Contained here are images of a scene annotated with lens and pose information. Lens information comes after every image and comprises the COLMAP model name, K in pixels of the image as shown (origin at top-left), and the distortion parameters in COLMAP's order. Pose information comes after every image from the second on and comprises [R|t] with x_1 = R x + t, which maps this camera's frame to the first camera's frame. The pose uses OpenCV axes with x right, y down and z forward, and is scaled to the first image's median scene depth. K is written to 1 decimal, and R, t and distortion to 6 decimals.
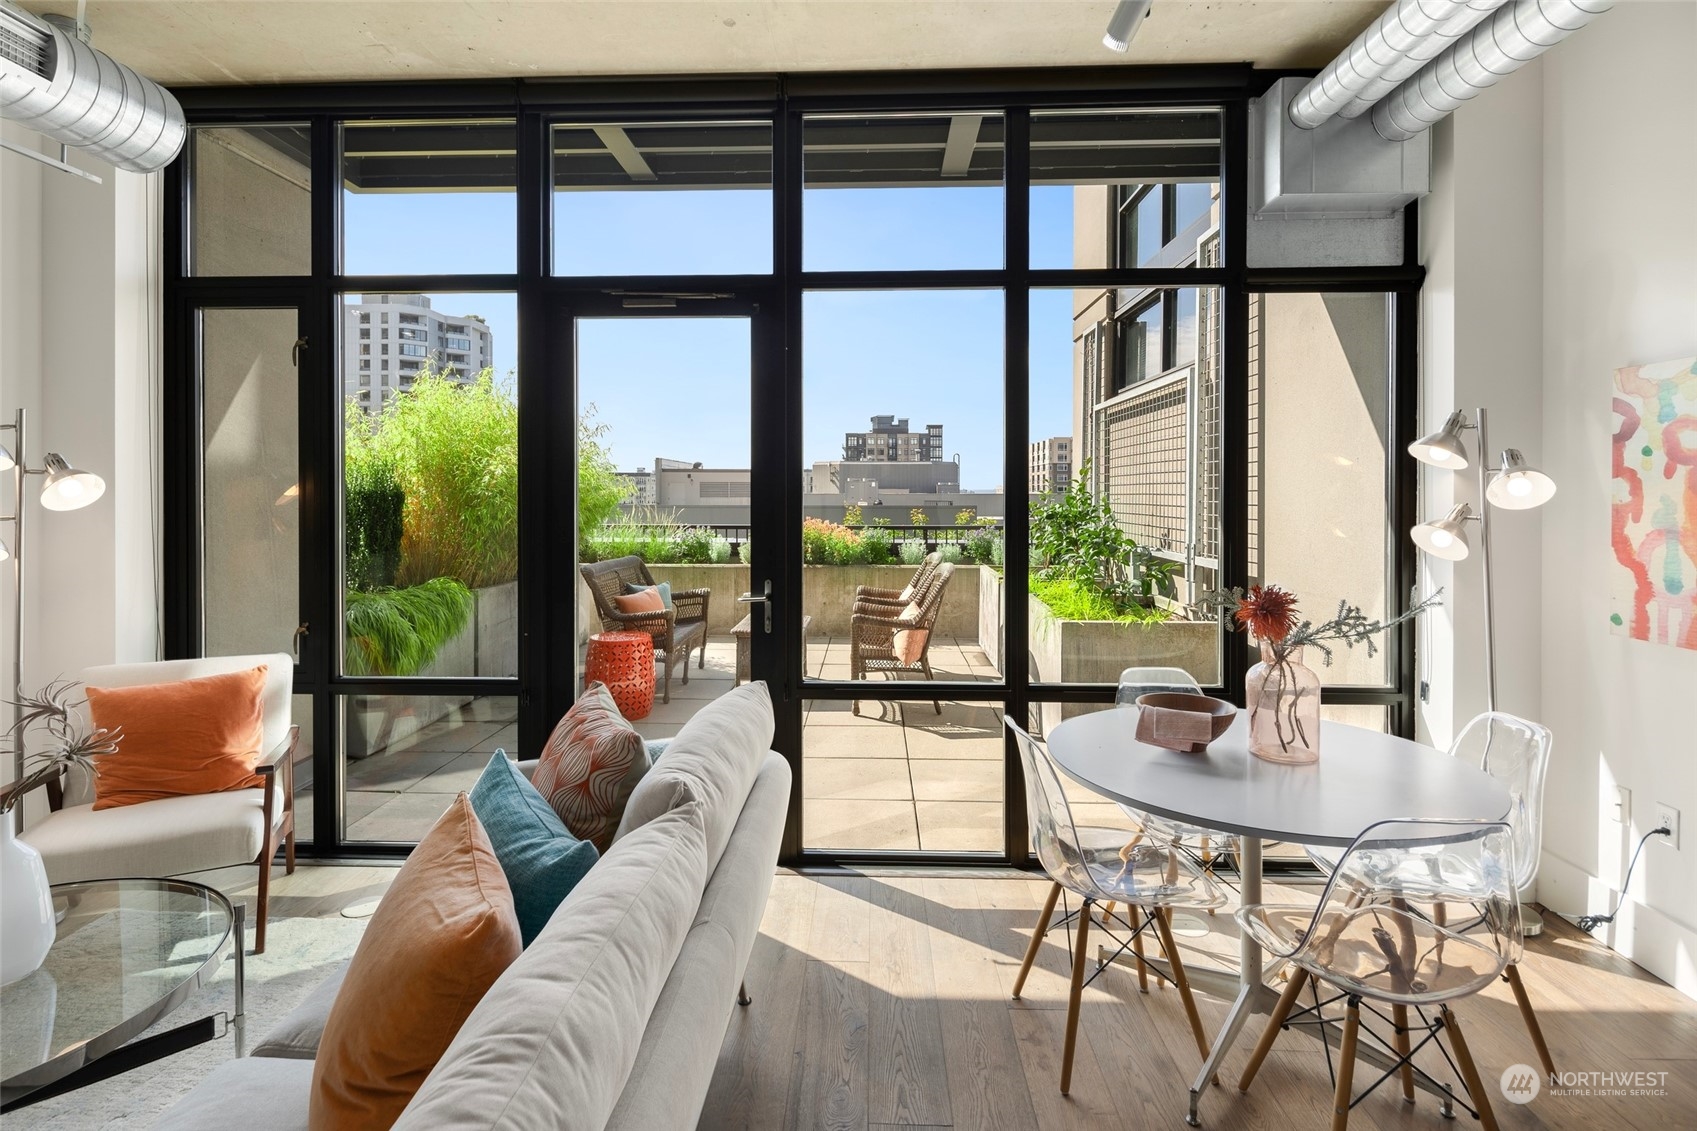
lens RADIAL K [[831.8, 0, 833.5], [0, 831.8, 497.7], [0, 0, 1]] dist [0.009650, -0.002275]
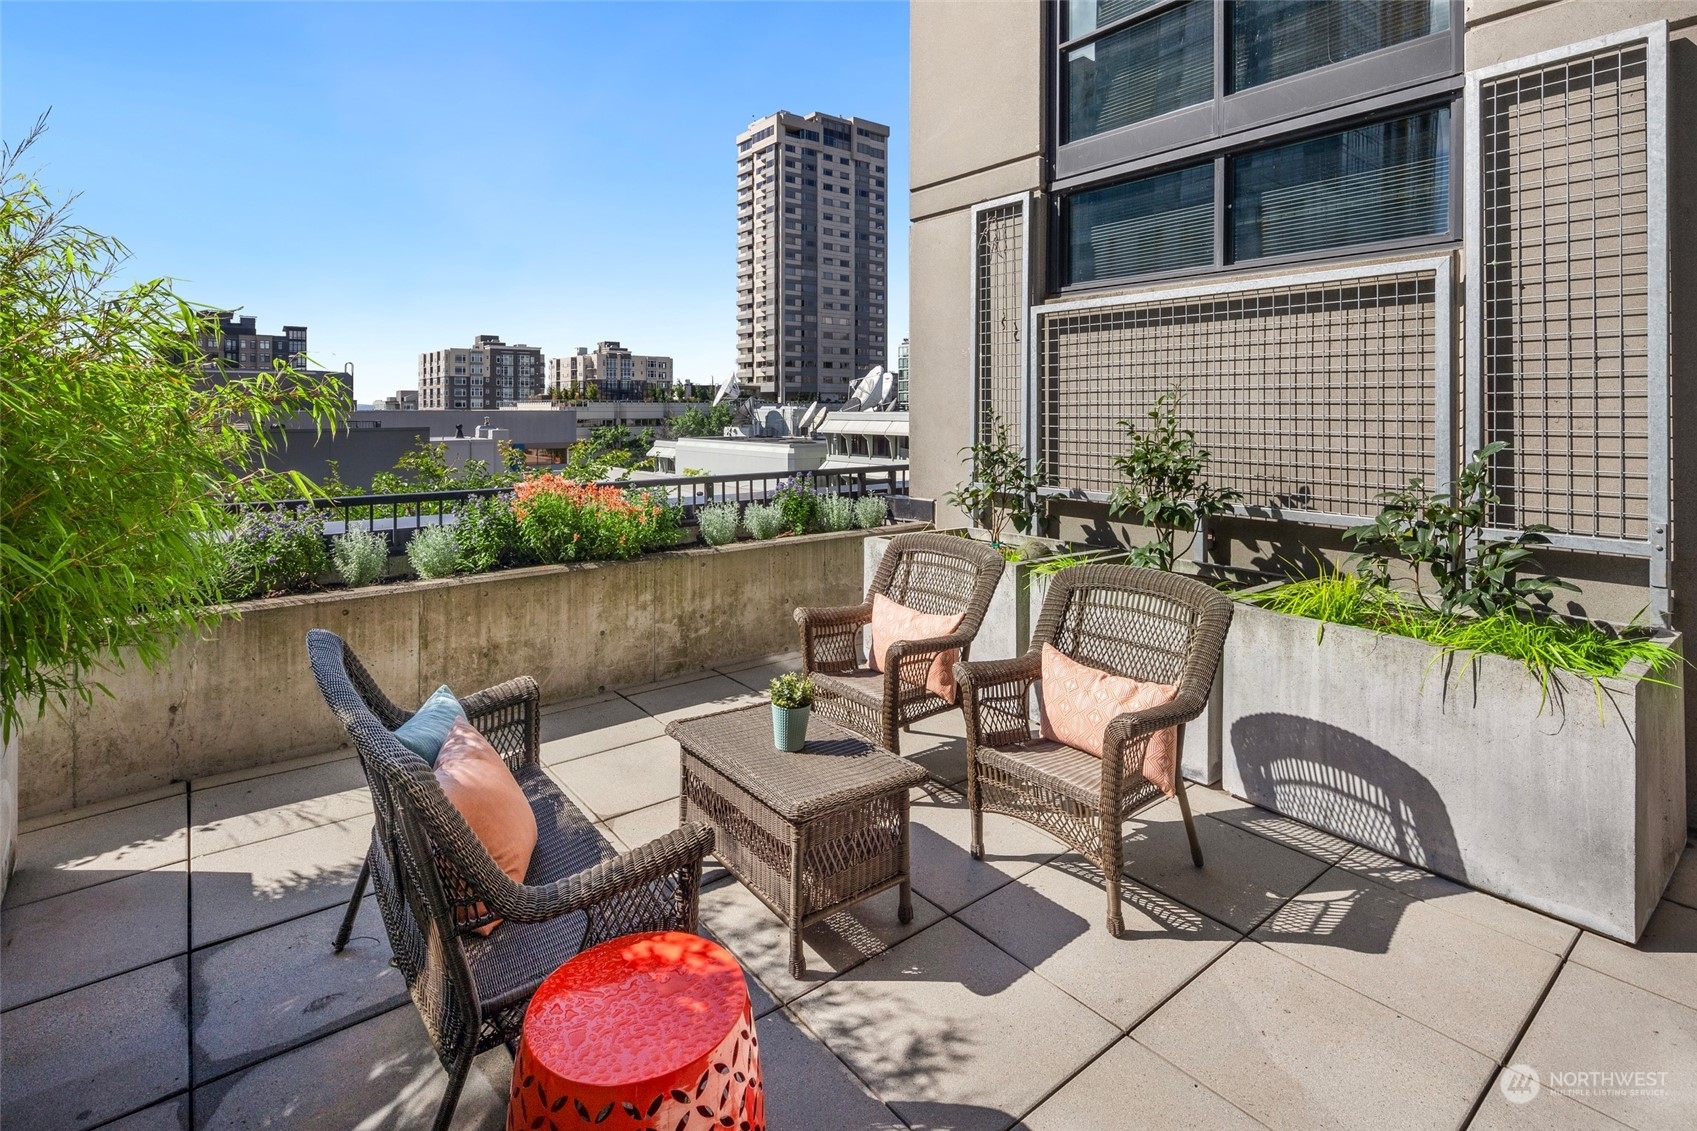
lens RADIAL K [[831.8, 0, 835.0], [0, 831.8, 408.1], [0, 0, 1]] dist [0.009650, -0.002275]
pose [[0.757926, -0.002708, 0.652335, -0.648107], [0.006136, 0.999977, -0.002977, -0.045196], [-0.652311, 0.006259, 0.757925, 1.260169]]
